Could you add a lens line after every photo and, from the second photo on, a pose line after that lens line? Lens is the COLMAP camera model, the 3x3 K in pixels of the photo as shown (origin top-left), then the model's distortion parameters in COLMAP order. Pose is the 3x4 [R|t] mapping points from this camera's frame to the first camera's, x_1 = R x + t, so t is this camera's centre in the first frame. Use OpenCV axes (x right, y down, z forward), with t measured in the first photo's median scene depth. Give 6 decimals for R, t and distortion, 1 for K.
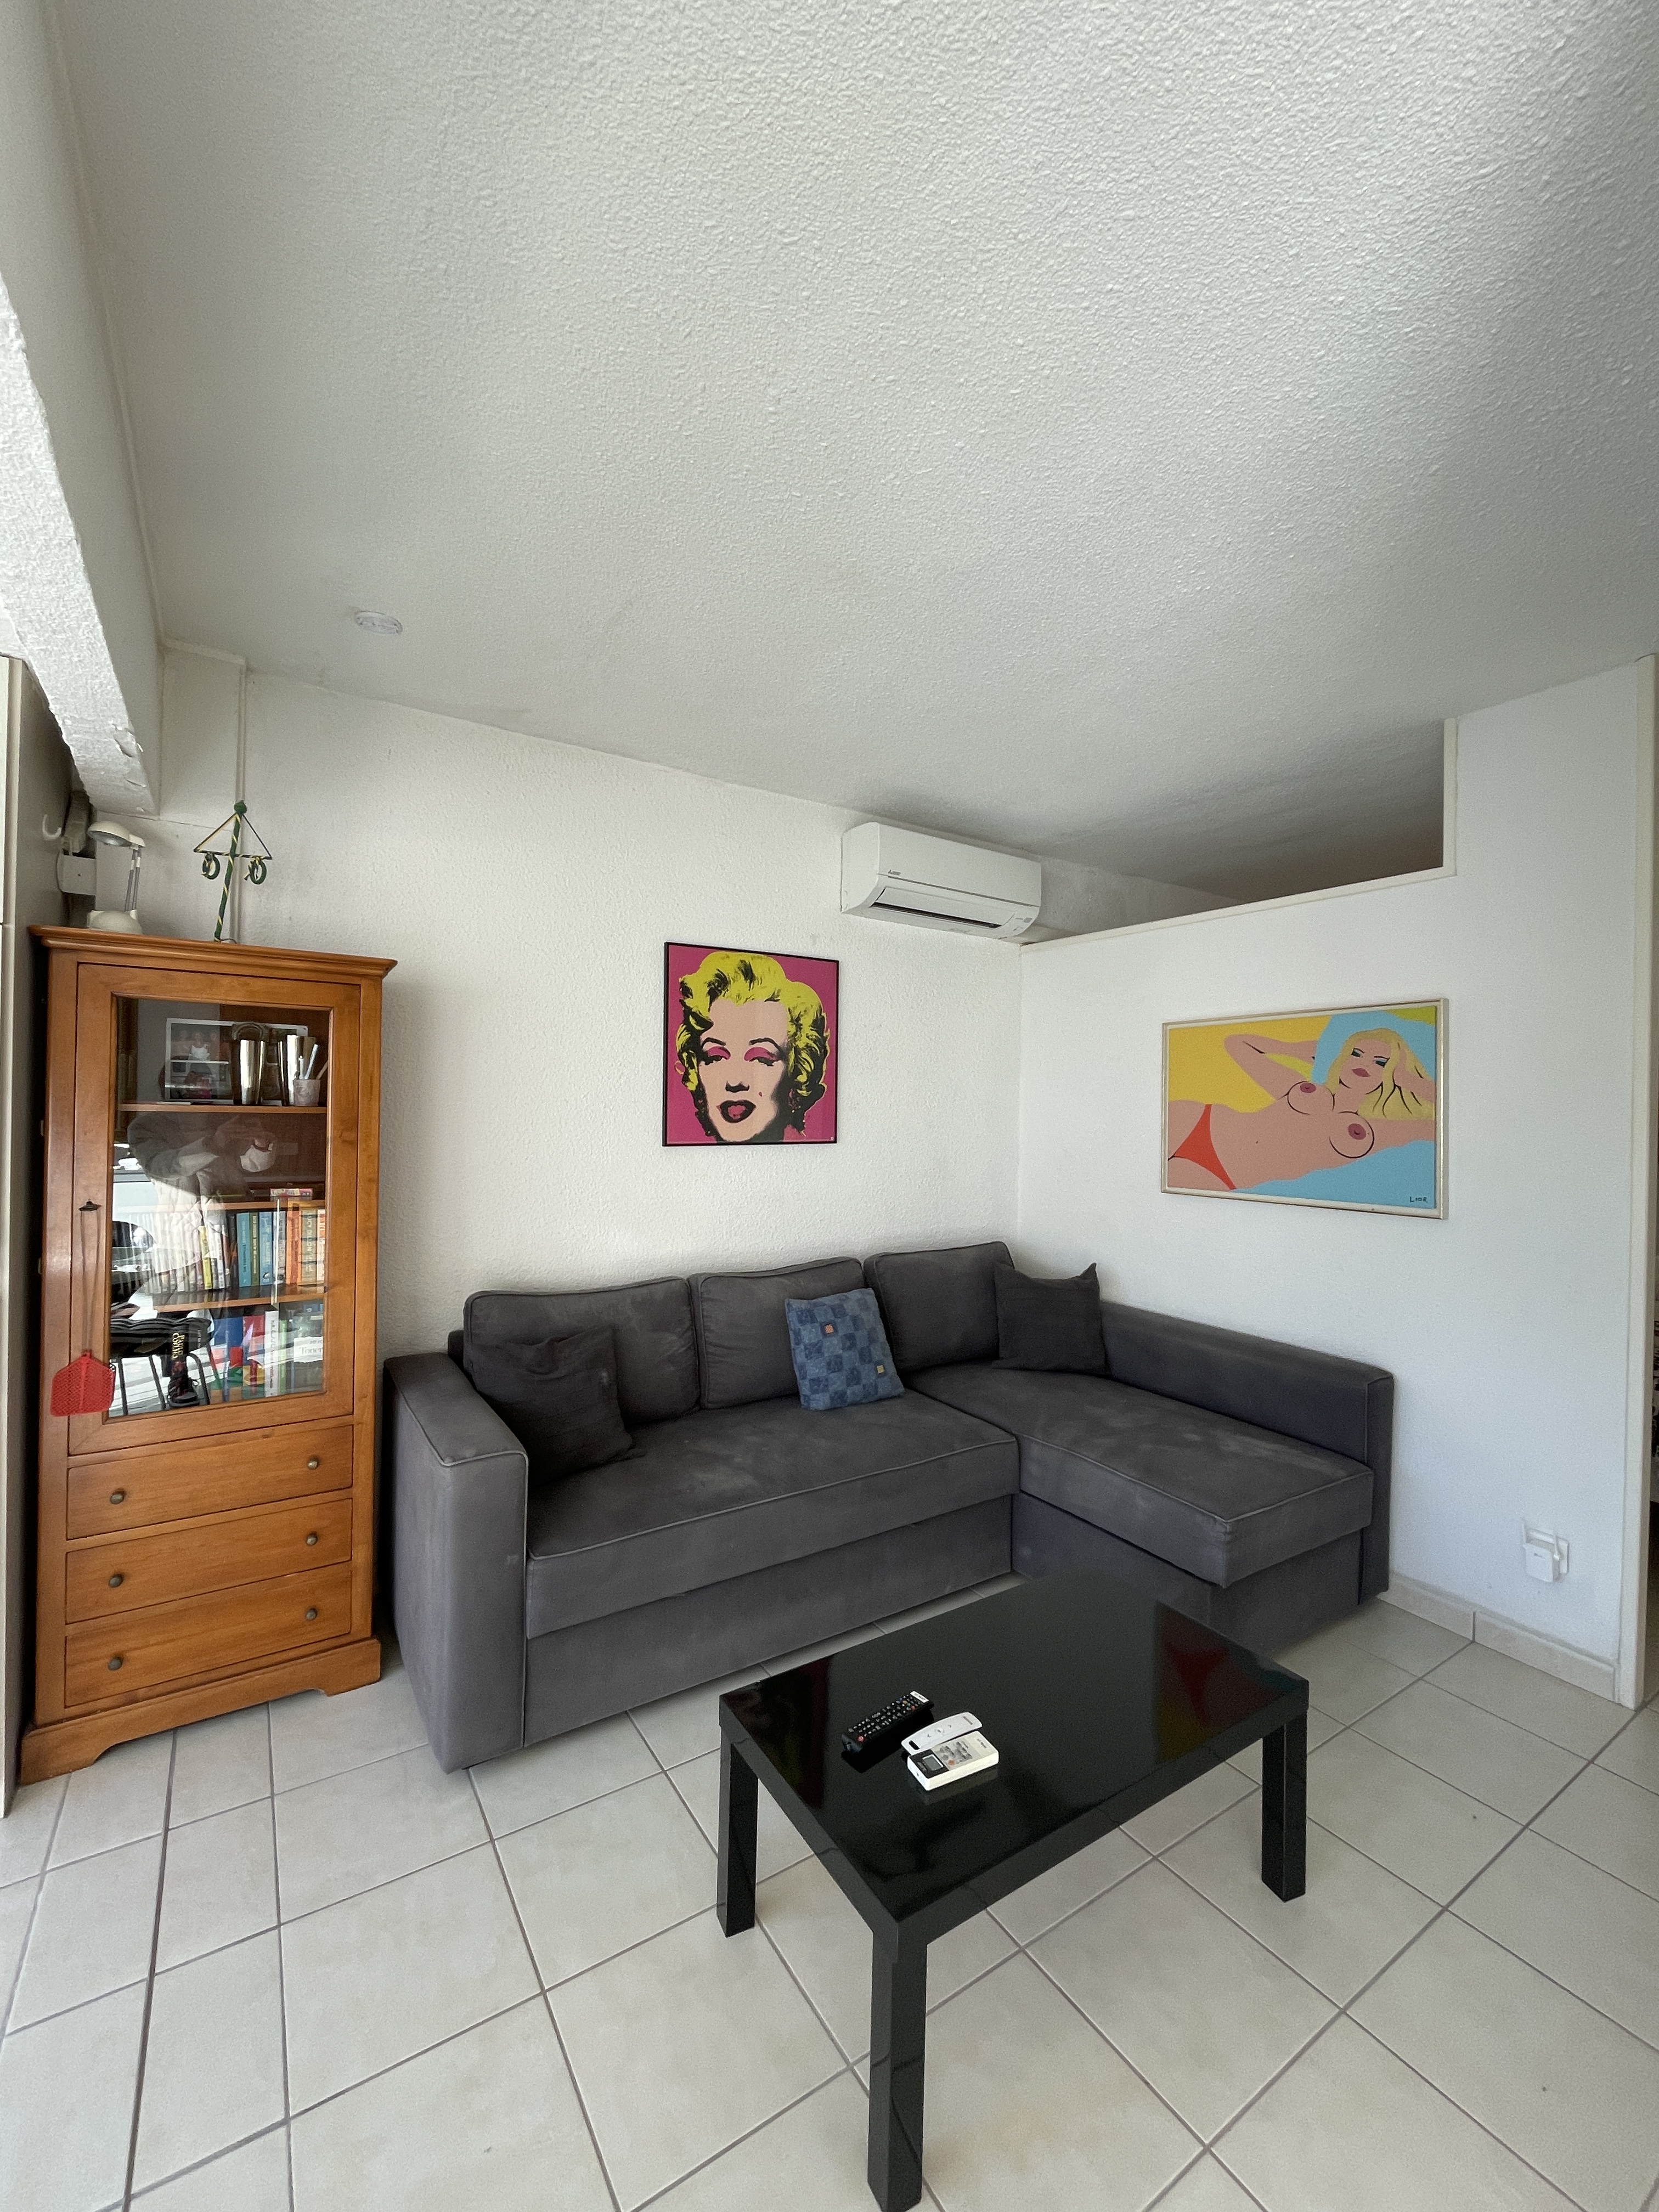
lens RADIAL K [[905.7, 0, 829.5], [0, 905.7, 1106.0], [0, 0, 1]] dist [-0.000866, 0.000056]
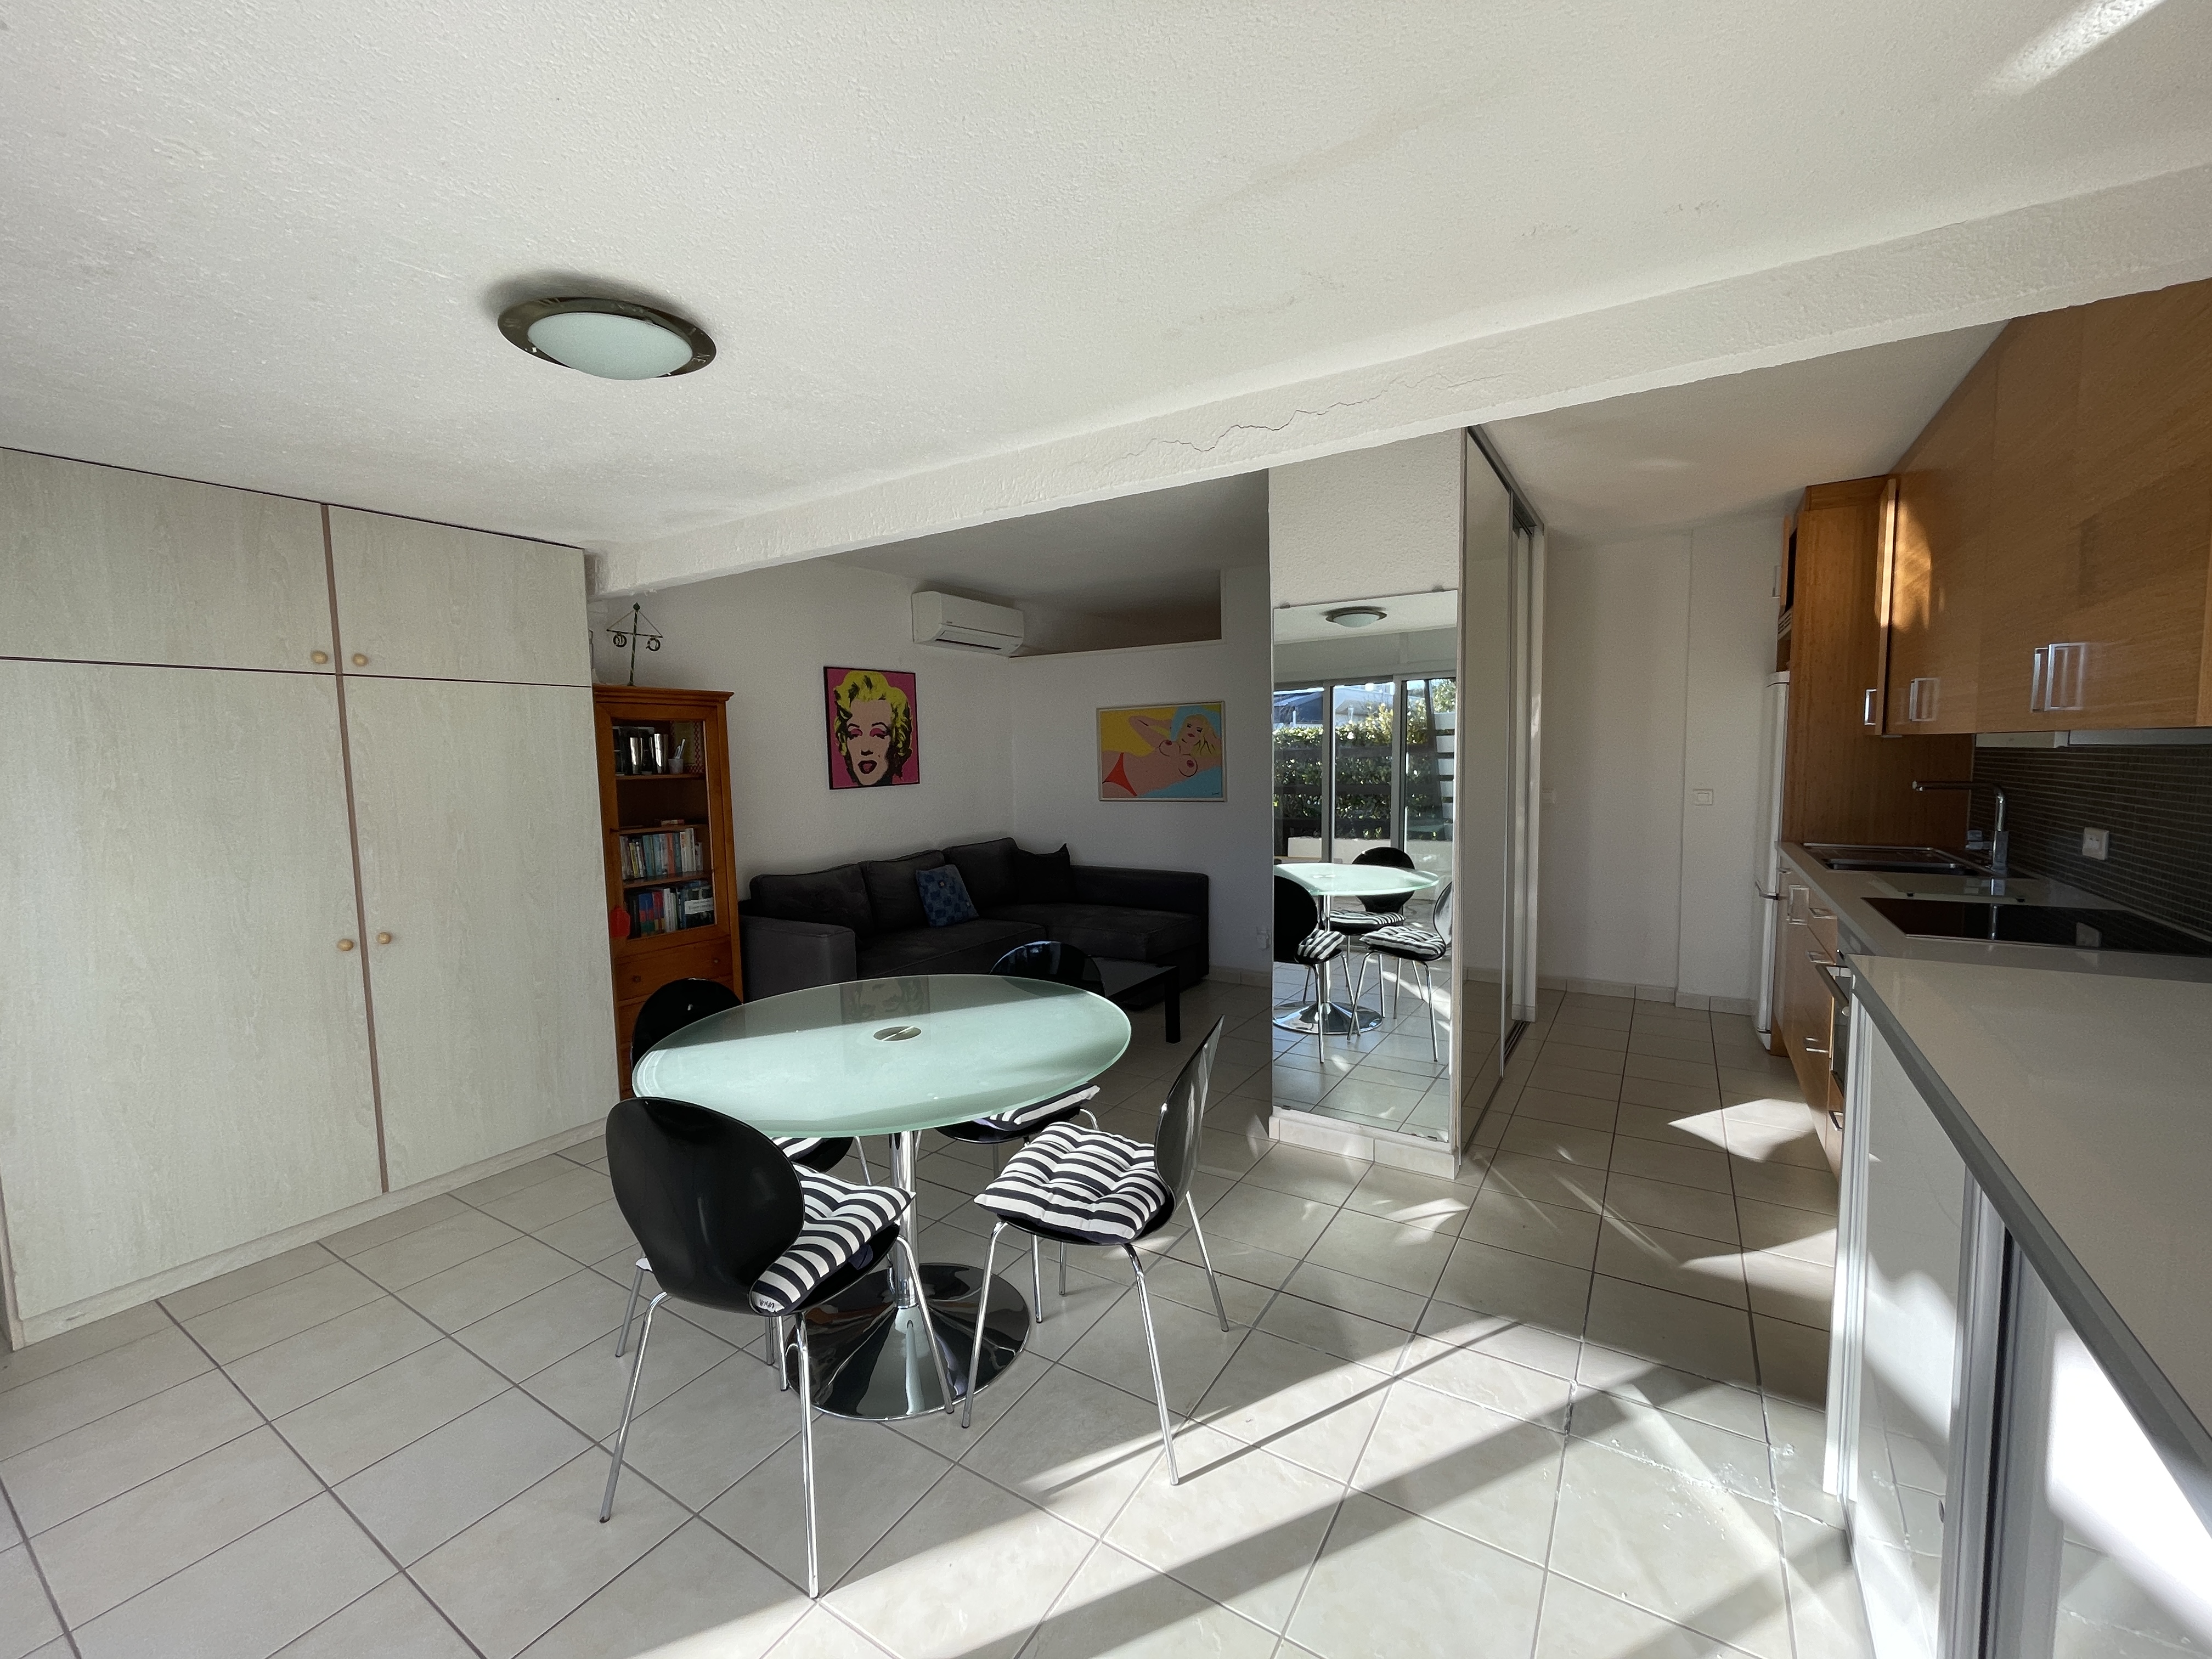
lens RADIAL K [[898.4, 0, 1110.6], [0, 898.4, 826.5], [0, 0, 1]] dist [-0.002986, -0.000143]
pose [[0.906721, -0.070741, 0.415756, -0.403016], [0.036456, 0.995289, 0.089842, -0.017764], [-0.420153, -0.066305, 0.905028, -0.713427]]
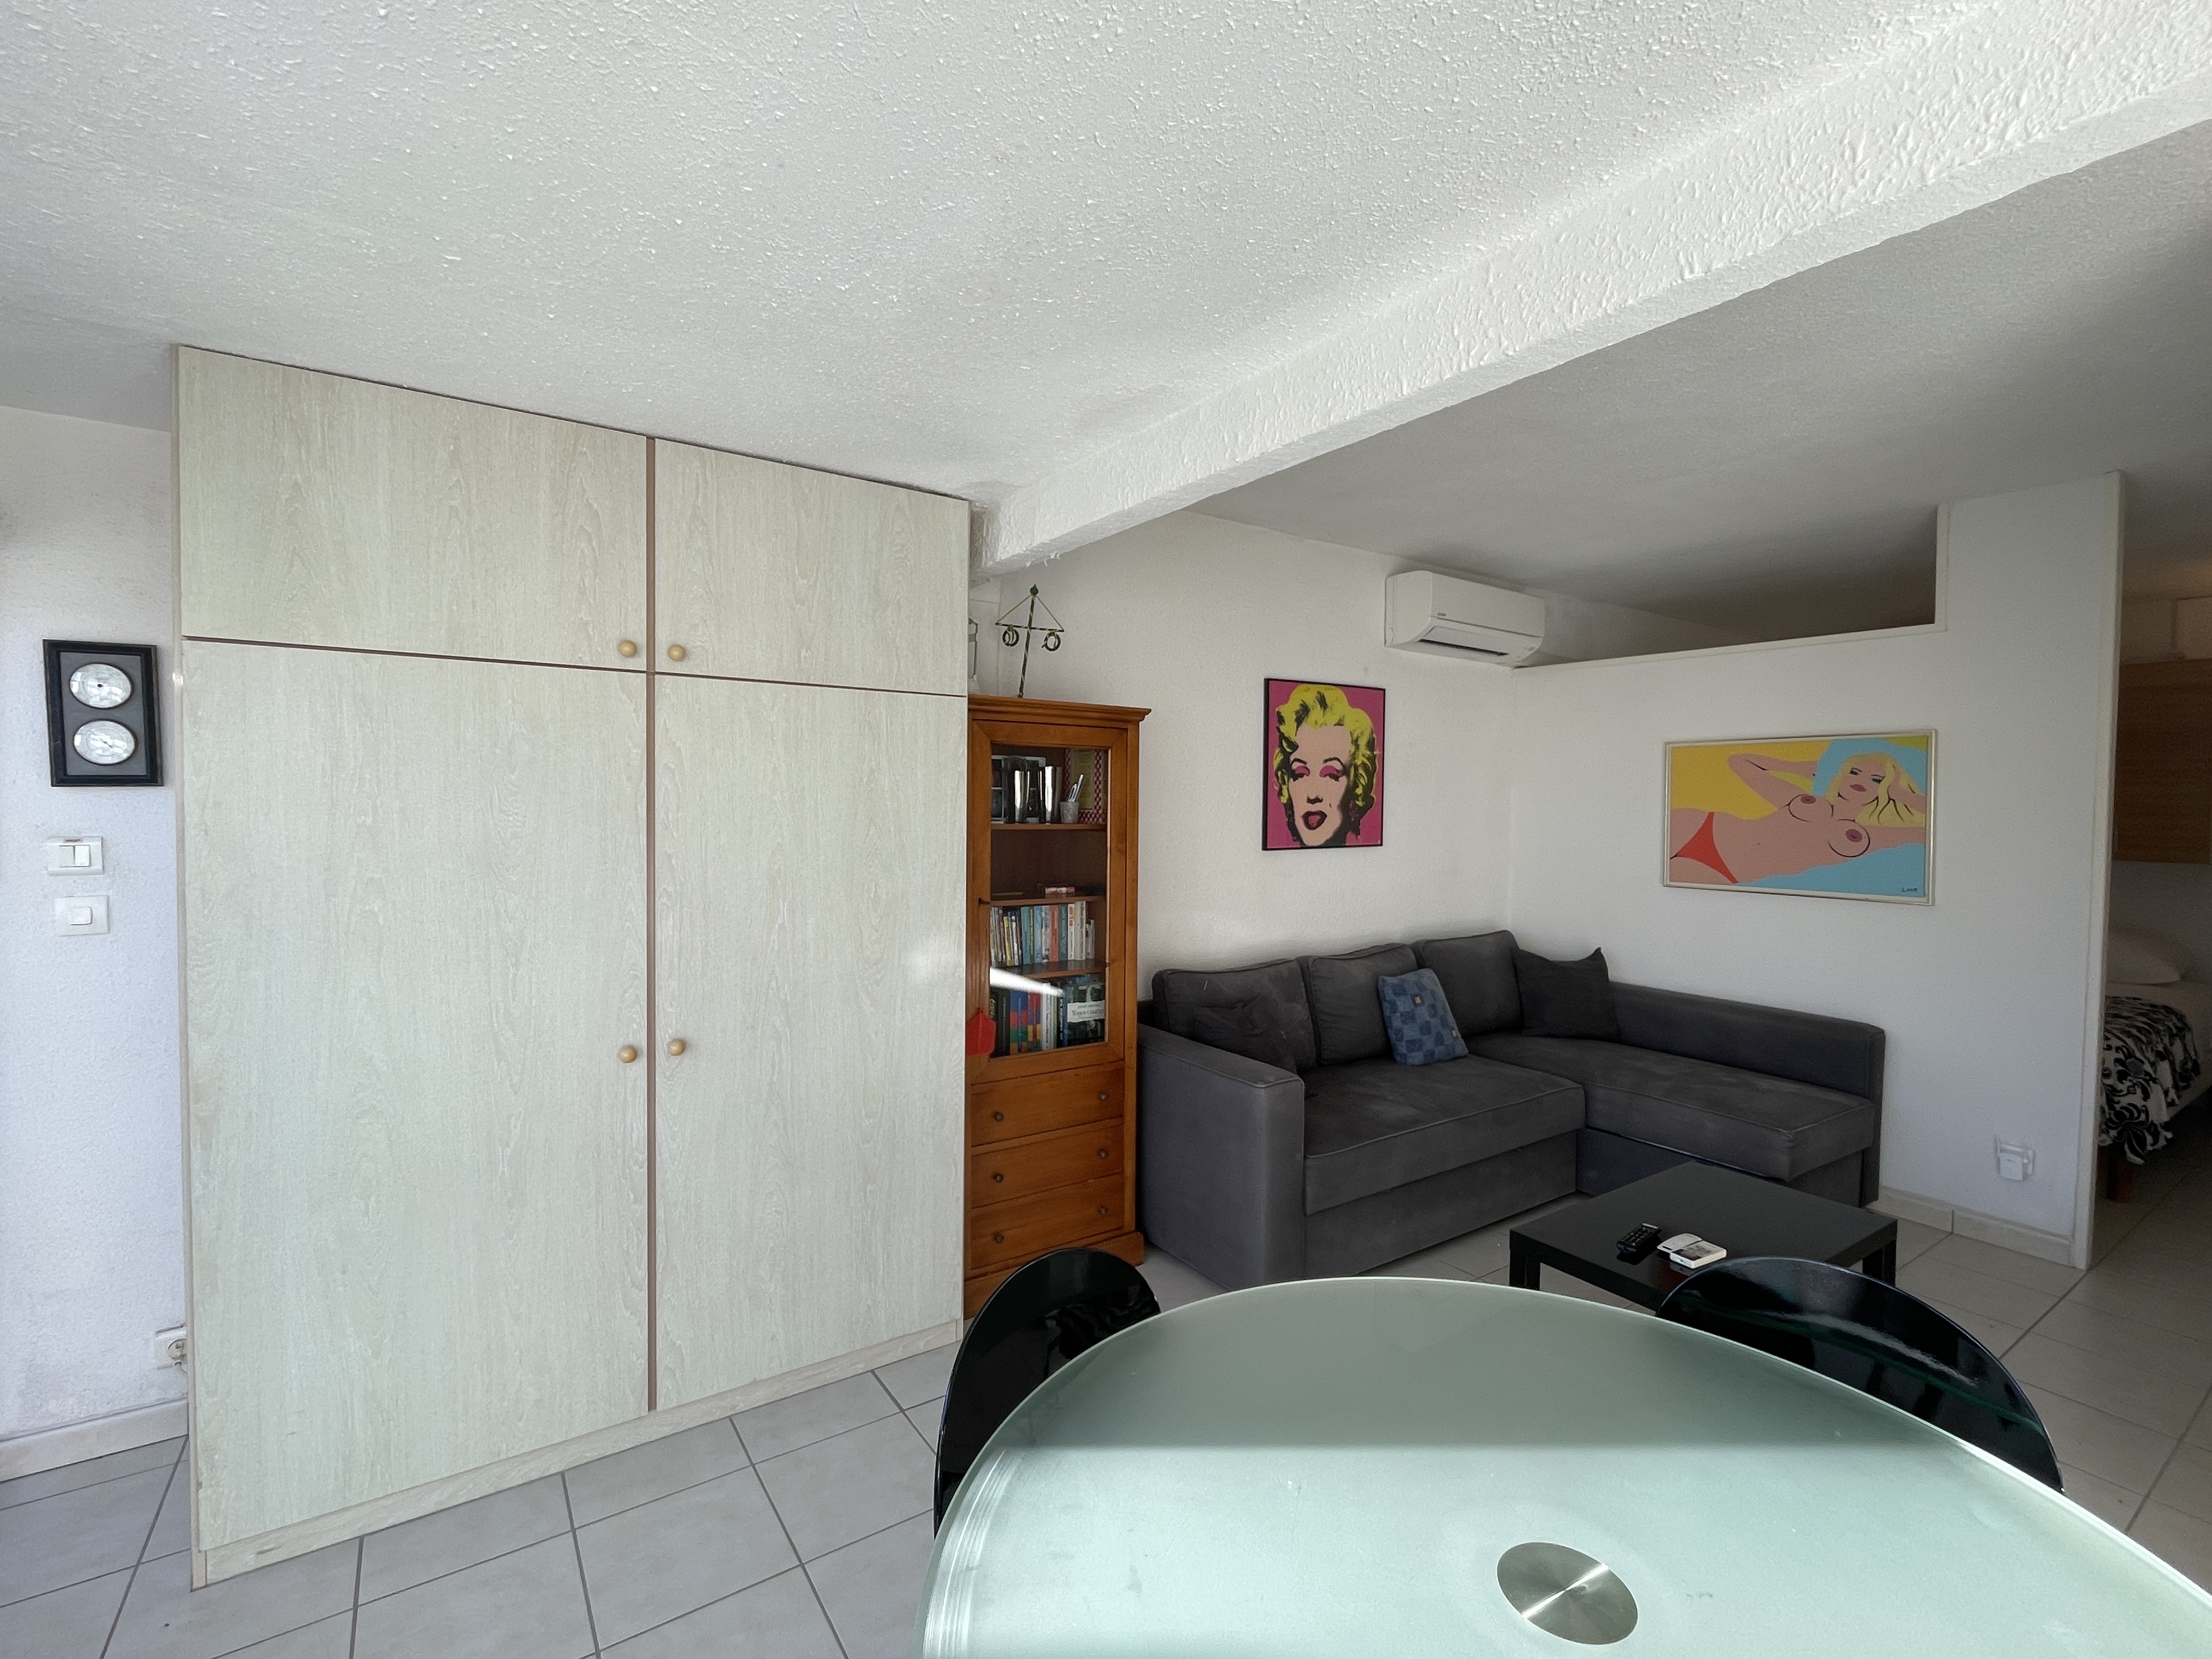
lens RADIAL K [[992.3, 0, 1108.5], [0, 992.3, 824.8], [0, 0, 1]] dist [0.000095, -0.000356]
pose [[0.999755, -0.005993, 0.021312, -0.408304], [0.005403, 0.999604, 0.027601, -0.025797], [-0.021469, -0.027479, 0.999392, -0.291282]]
